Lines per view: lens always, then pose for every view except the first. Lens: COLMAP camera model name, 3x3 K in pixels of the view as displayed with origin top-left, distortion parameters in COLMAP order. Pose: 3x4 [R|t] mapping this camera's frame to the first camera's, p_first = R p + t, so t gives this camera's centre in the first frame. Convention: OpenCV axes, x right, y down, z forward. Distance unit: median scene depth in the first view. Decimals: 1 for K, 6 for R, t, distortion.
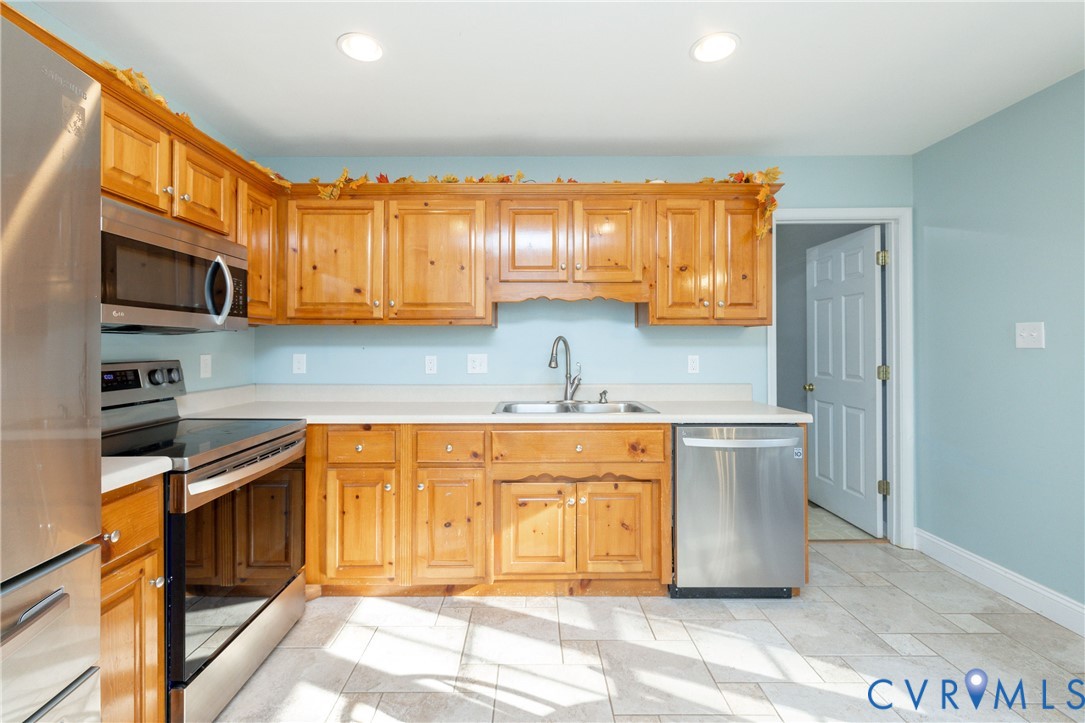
lens RADIAL K [[464.2, 0, 541.5], [0, 464.2, 342.3], [0, 0, 1]] dist [-0.004000, -0.000324]
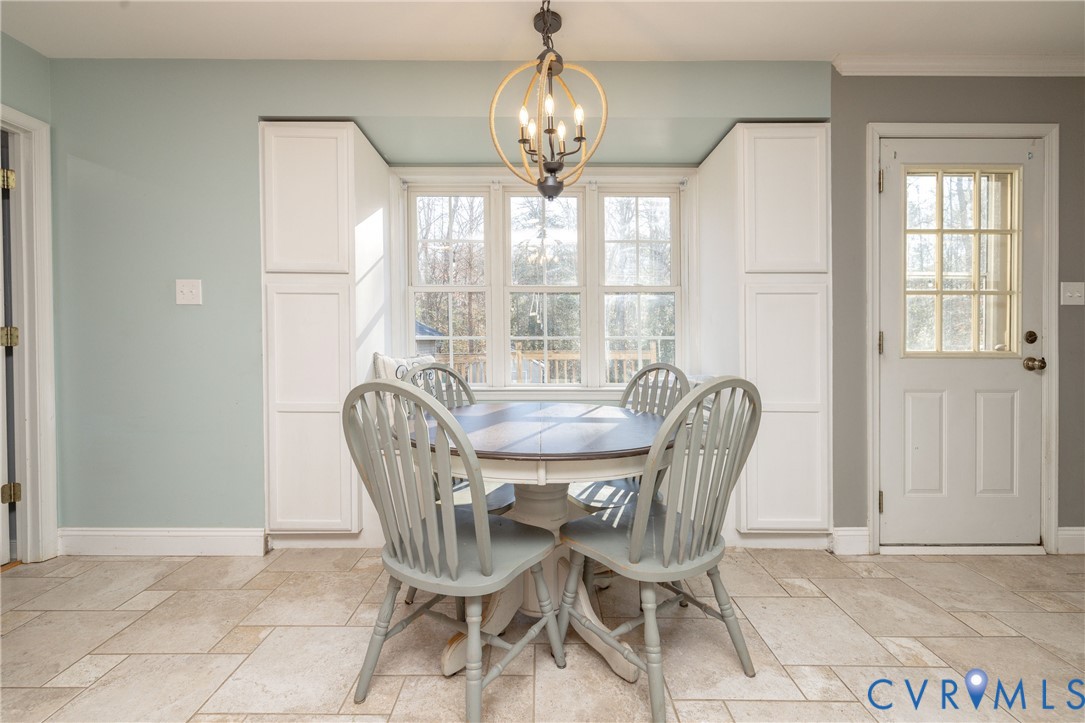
lens RADIAL K [[464.2, 0, 528.9], [0, 464.2, 348.4], [0, 0, 1]] dist [-0.004000, -0.000324]
pose [[0.024116, -0.017775, 0.999551, 0.044637], [-0.009822, 0.999789, 0.018016, 0.087715], [-0.999661, -0.010252, 0.023936, 0.227412]]
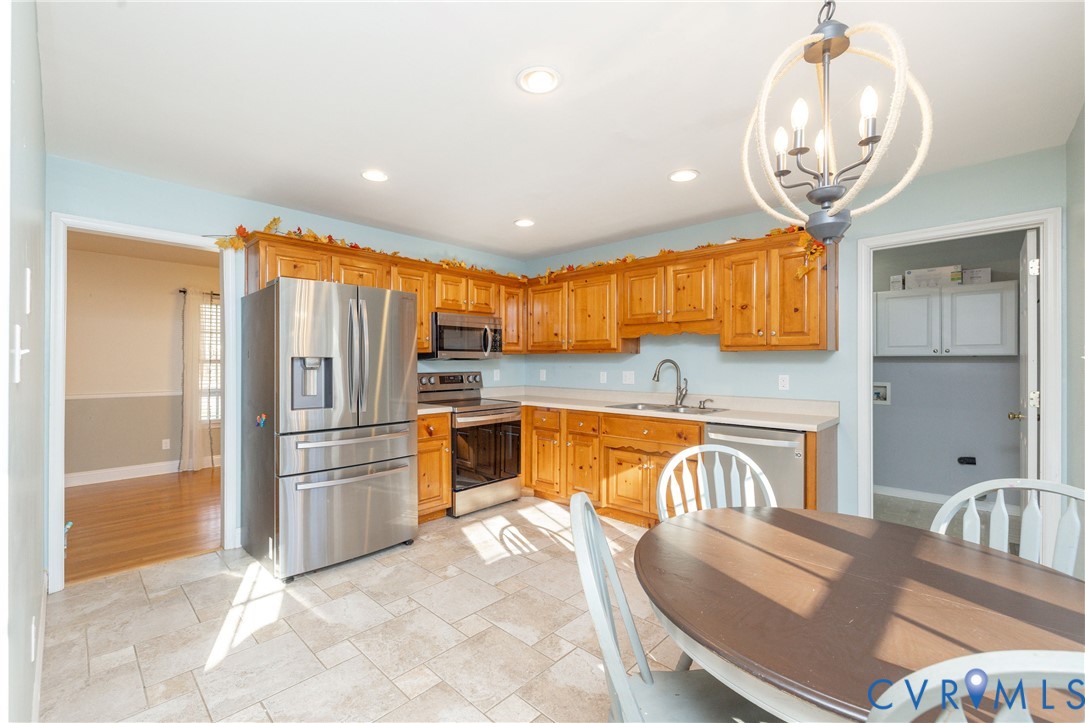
lens RADIAL K [[464.2, 0, 524.7], [0, 464.2, 361.0], [0, 0, 1]] dist [-0.004000, -0.000324]
pose [[0.702422, -0.000341, -0.711761, 0.886747], [0.005046, 0.999977, 0.004501, -0.020028], [0.711743, -0.006753, 0.702408, -0.379733]]
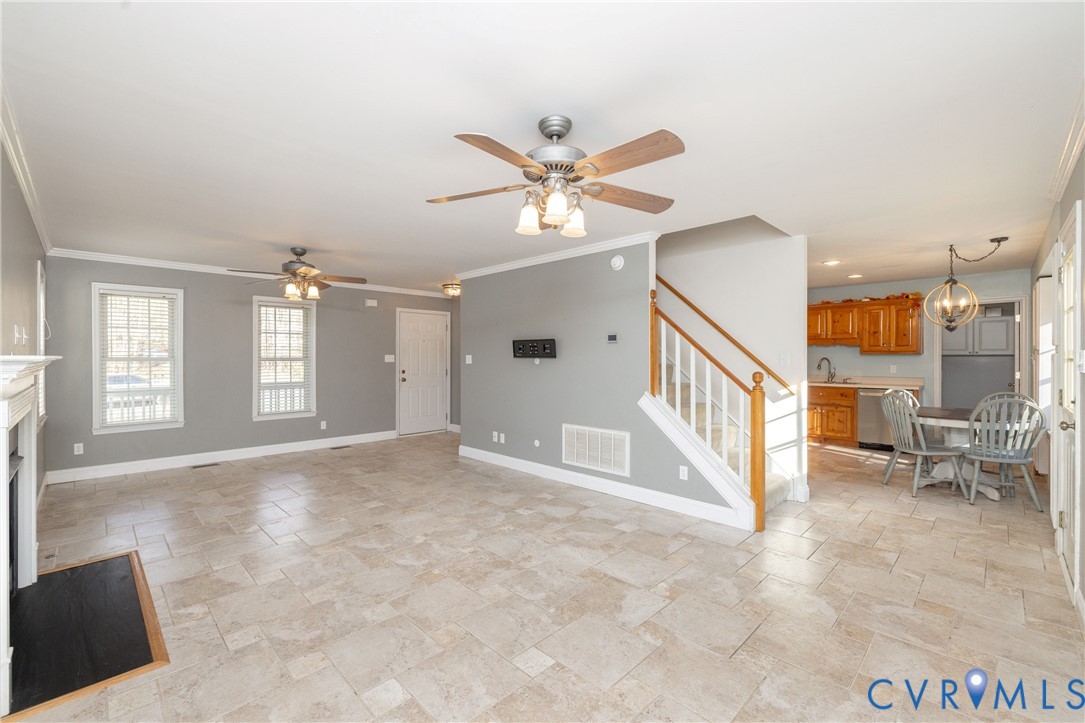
lens RADIAL K [[464.2, 0, 507.1], [0, 464.2, 360.3], [0, 0, 1]] dist [-0.004000, -0.000324]
pose [[0.668897, 0.004904, -0.743339, 0.969197], [0.005843, 0.999913, 0.011855, -0.048407], [0.743332, -0.012272, 0.668810, -2.617288]]
